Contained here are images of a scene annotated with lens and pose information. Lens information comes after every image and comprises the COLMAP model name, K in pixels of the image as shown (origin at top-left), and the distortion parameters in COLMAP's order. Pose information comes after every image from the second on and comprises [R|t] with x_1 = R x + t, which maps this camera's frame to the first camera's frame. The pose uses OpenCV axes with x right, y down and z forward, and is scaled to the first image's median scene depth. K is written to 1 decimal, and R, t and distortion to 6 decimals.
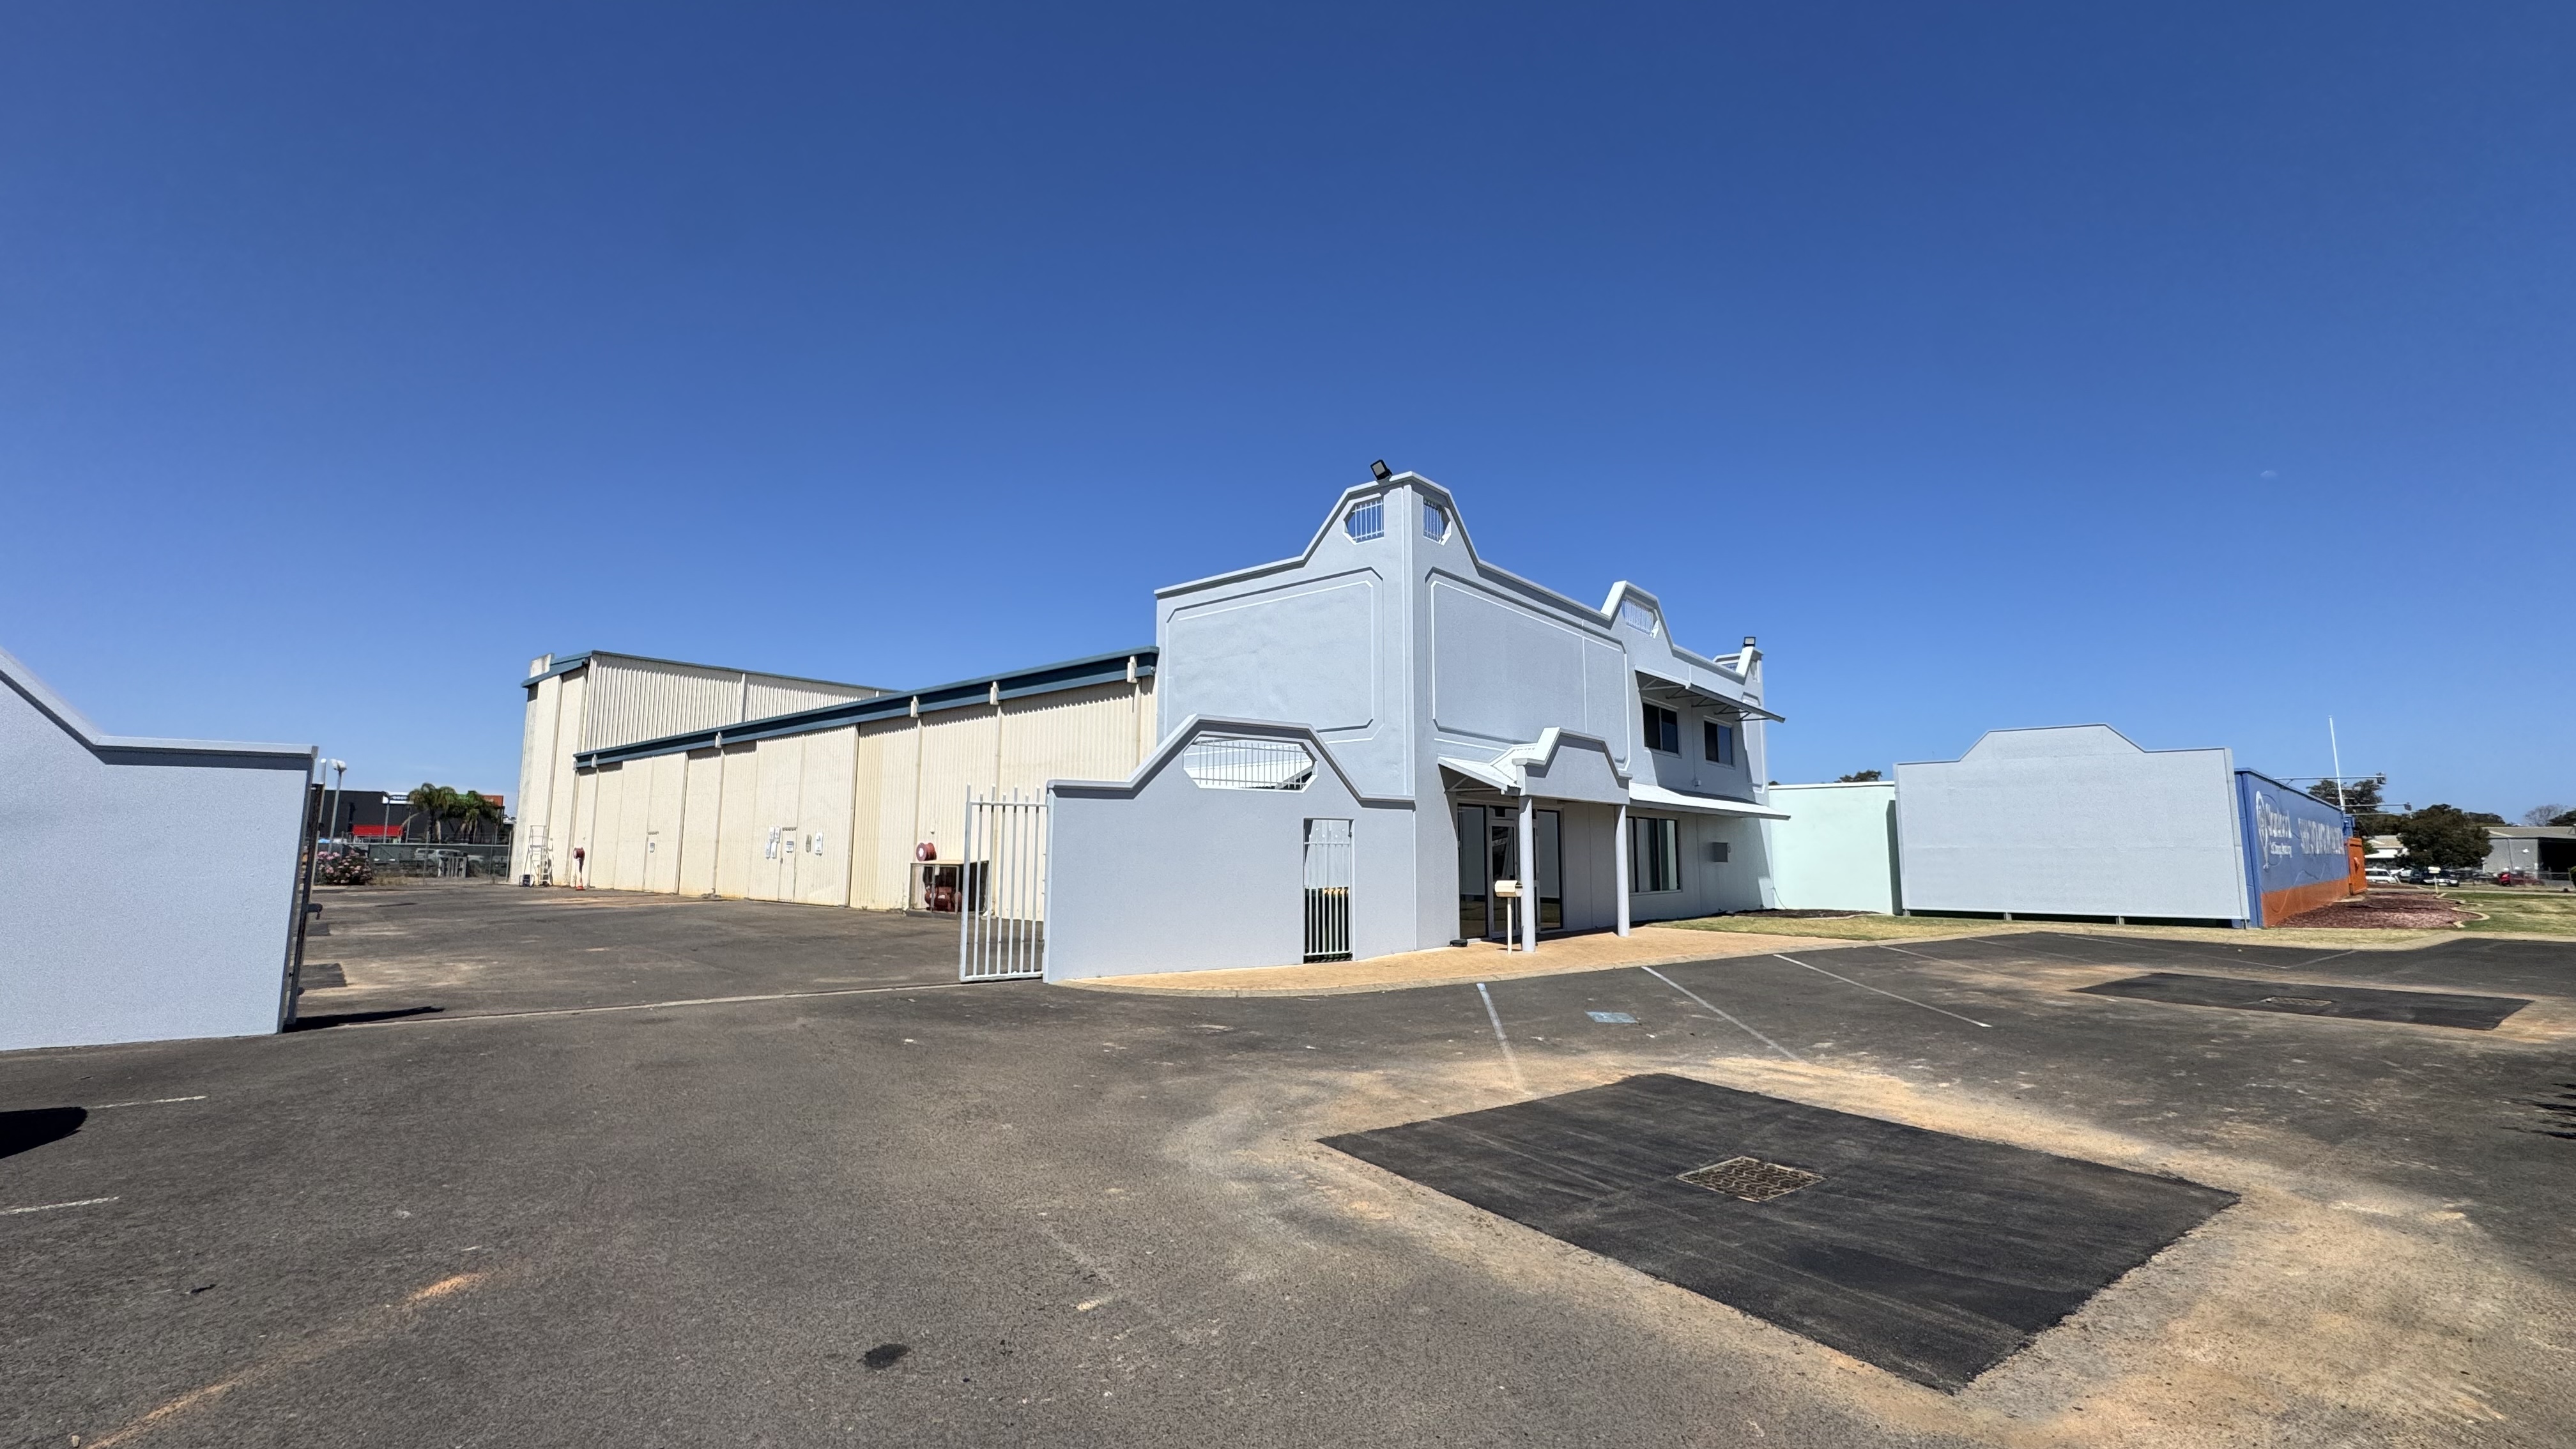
lens RADIAL K [[1034.5, 0, 1288.0], [0, 1034.5, 724.5], [0, 0, 1]] dist [-0.002861, 0.000721]
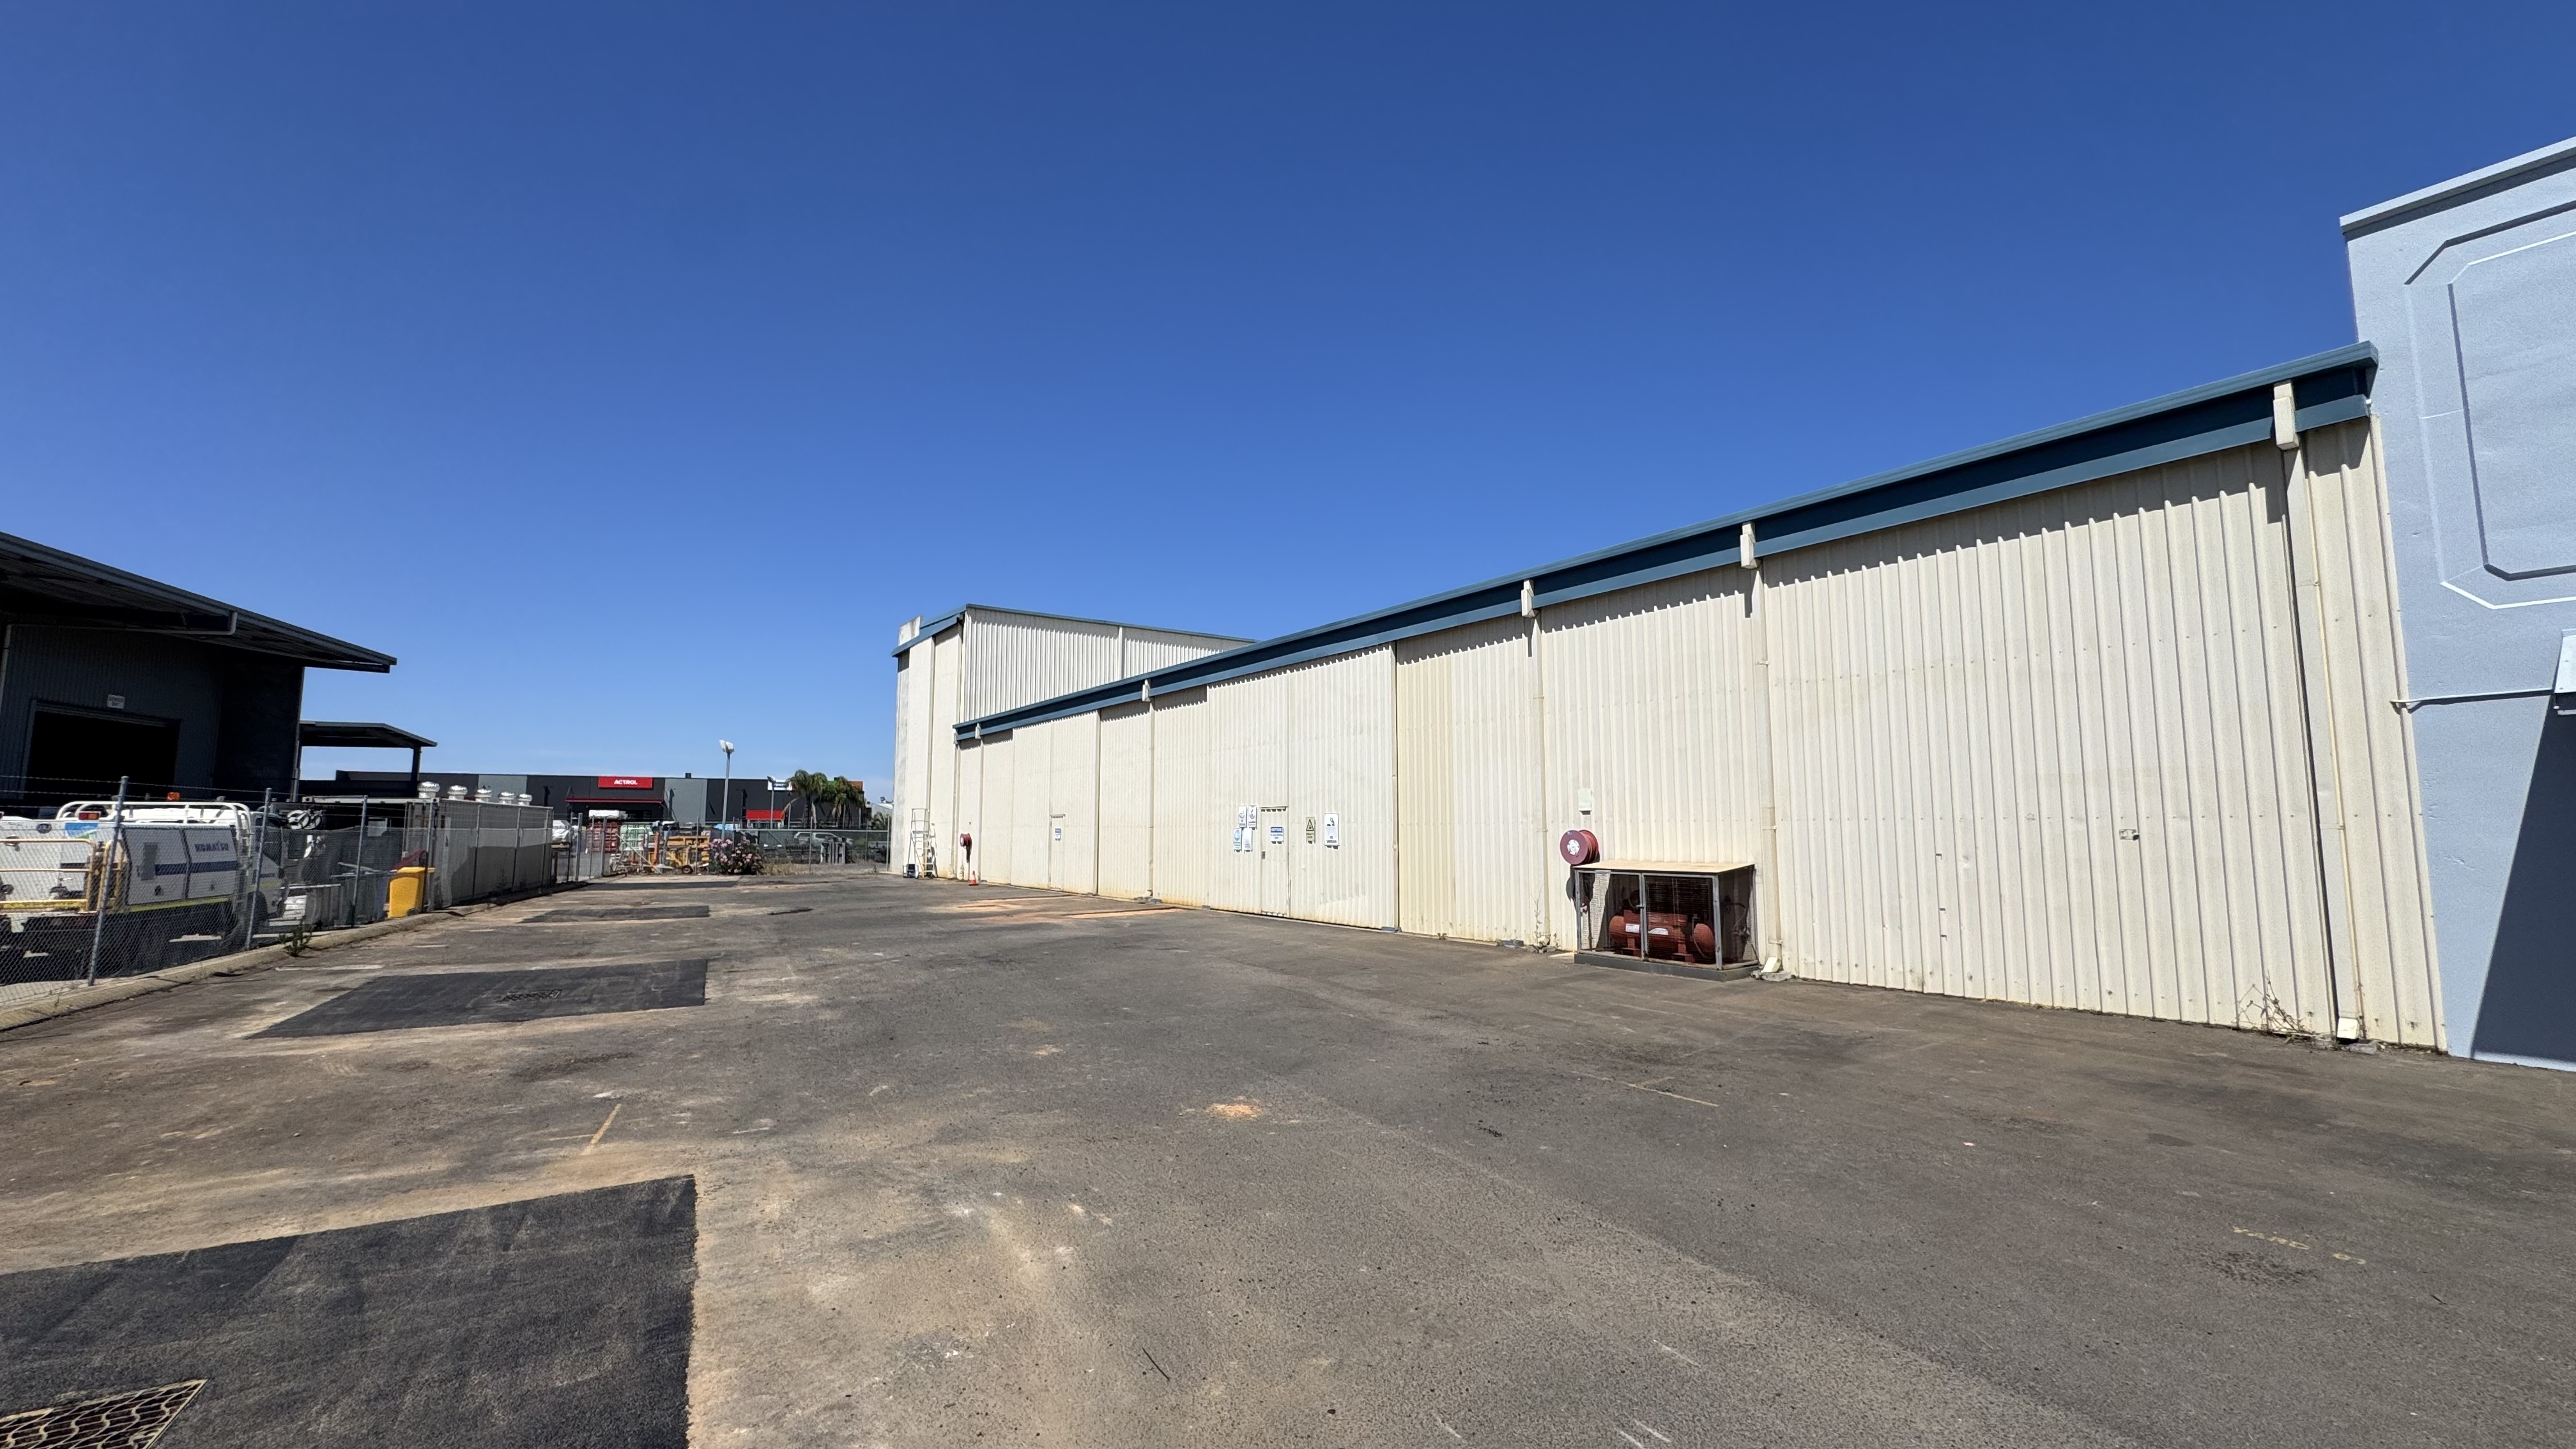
lens RADIAL K [[1047.3, 0, 1288.0], [0, 1047.3, 724.5], [0, 0, 1]] dist [-0.001538, 0.000087]
pose [[0.966951, -0.030919, -0.253079, -0.394952], [0.036808, 0.999150, 0.018568, 0.043636], [0.252290, -0.027270, 0.967267, 0.445838]]
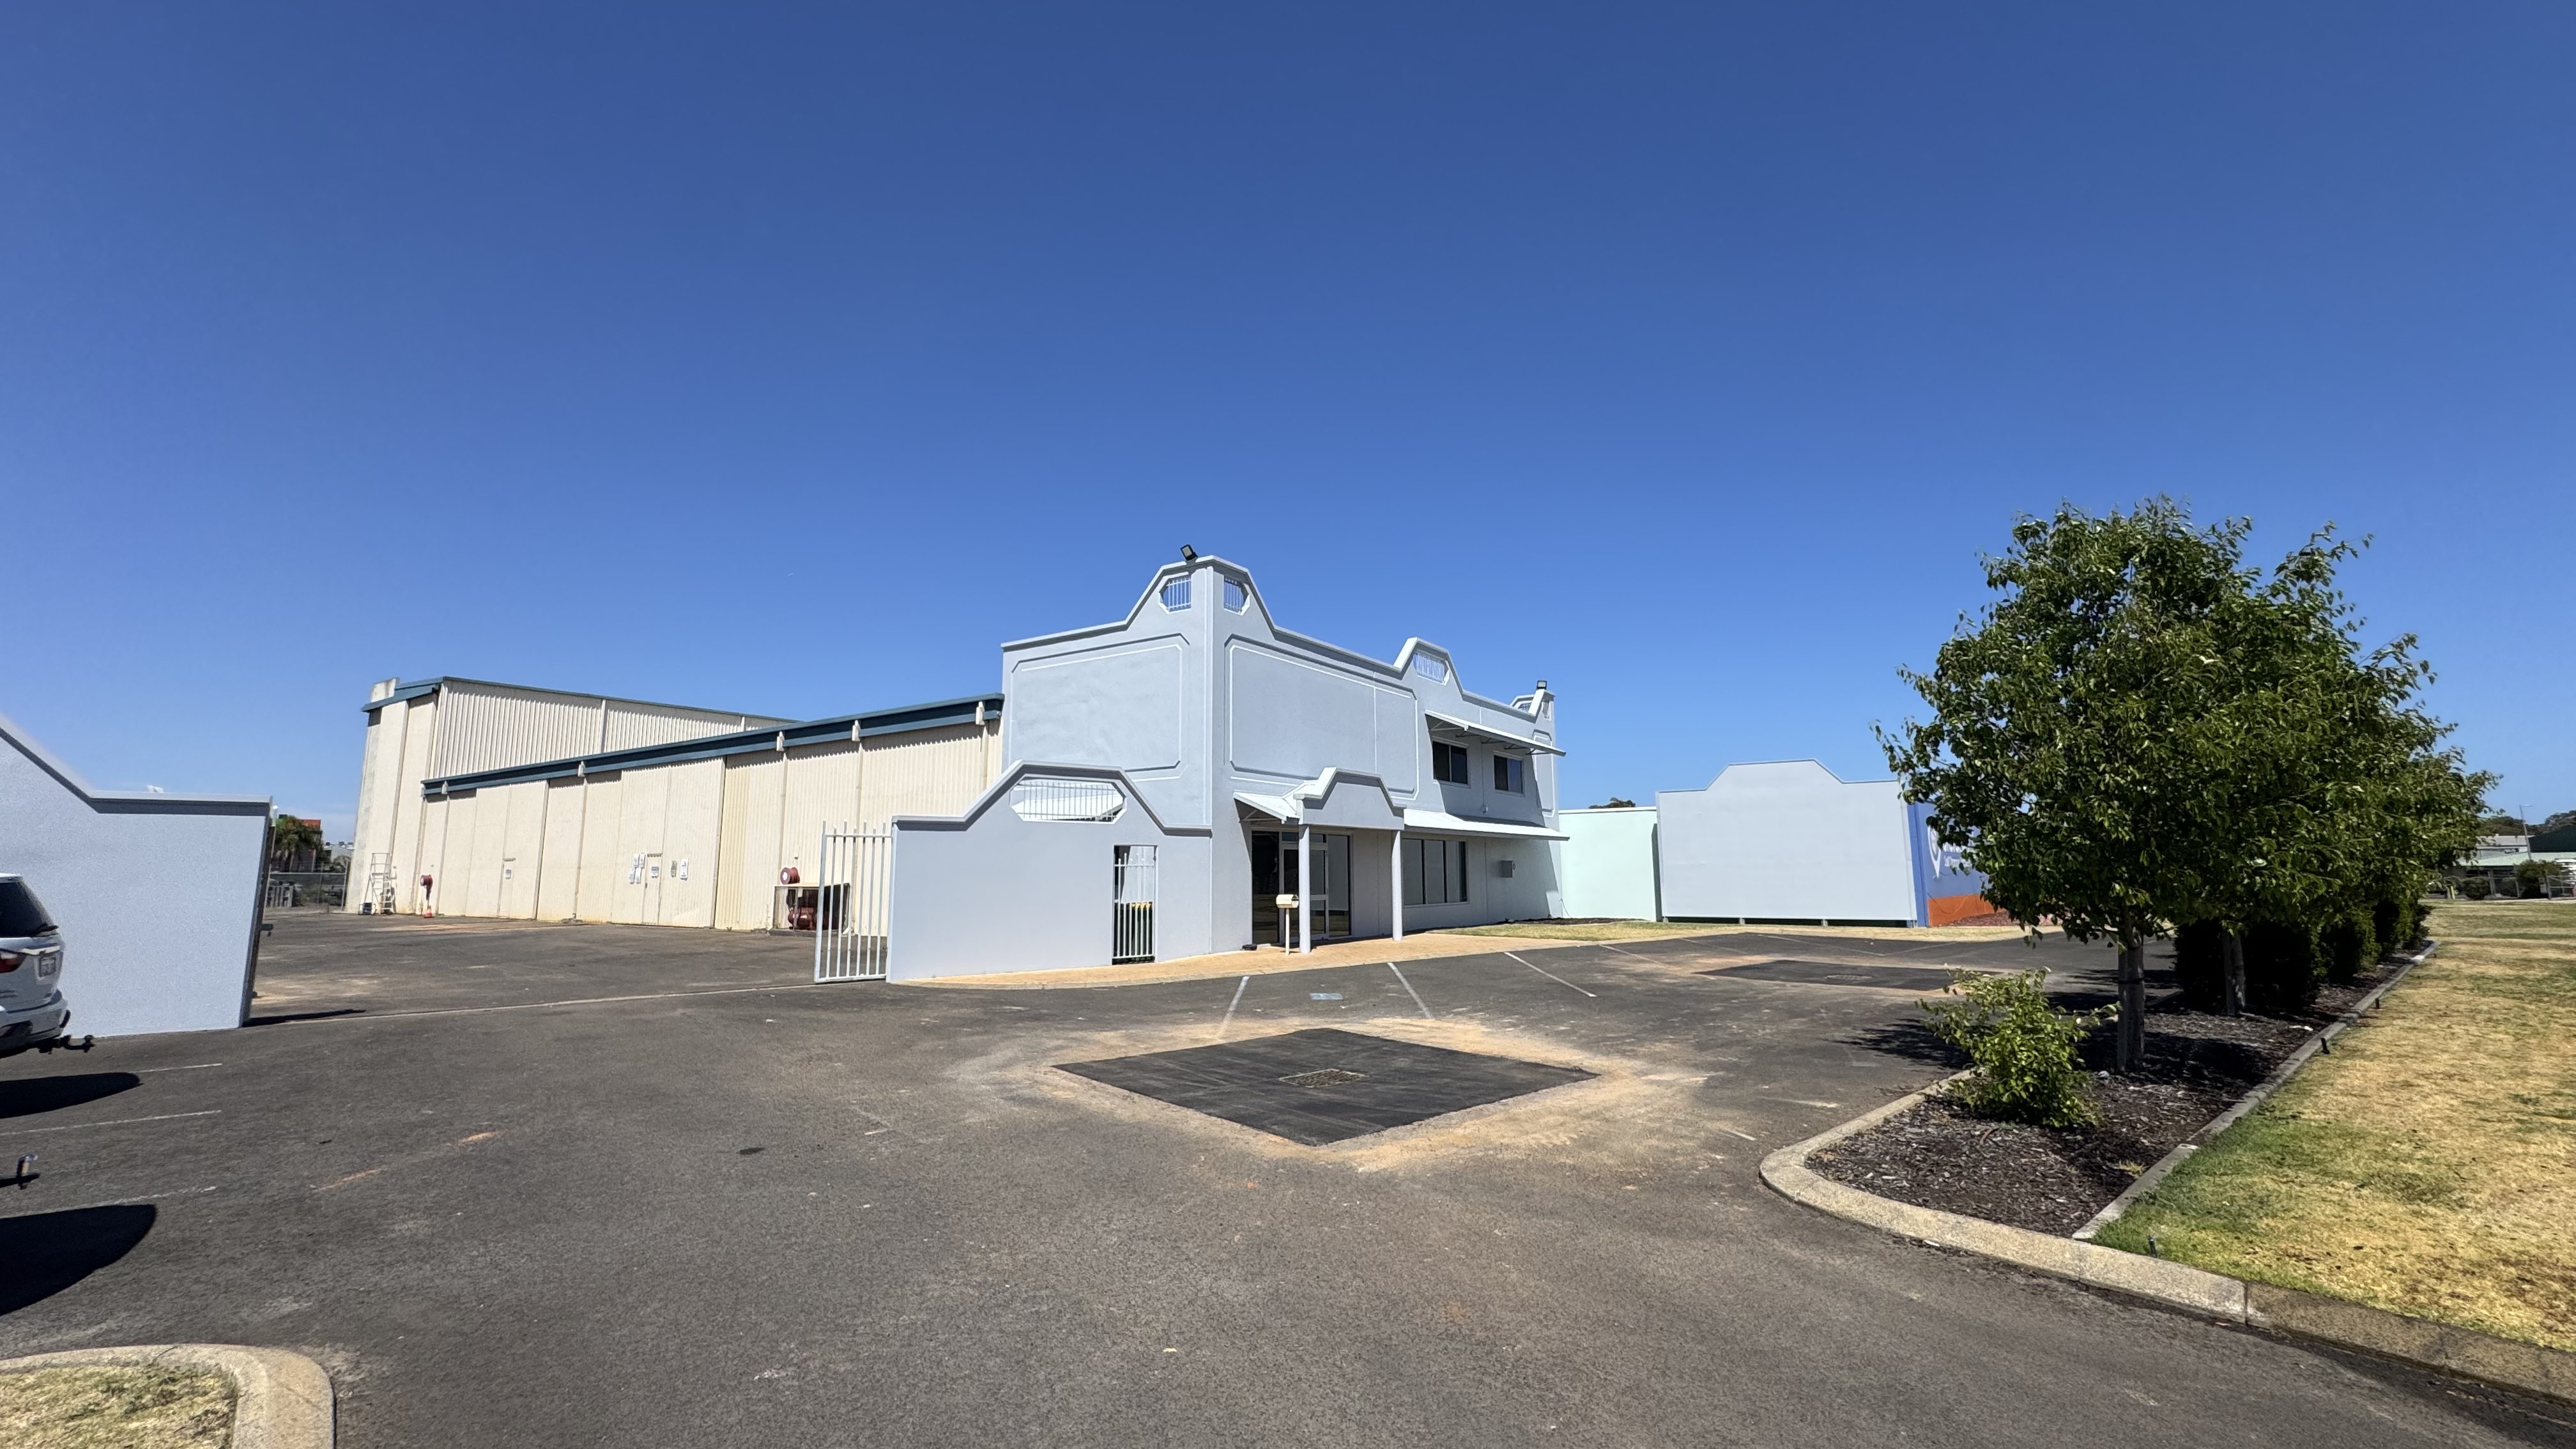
lens RADIAL K [[1034.5, 0, 1288.0], [0, 1034.5, 724.5], [0, 0, 1]] dist [-0.002861, 0.000721]
pose [[0.994161, 0.005309, 0.107772, 0.057689], [-0.003329, 0.999823, -0.018544, -0.019085], [-0.107851, 0.018077, 0.994003, -0.152435]]
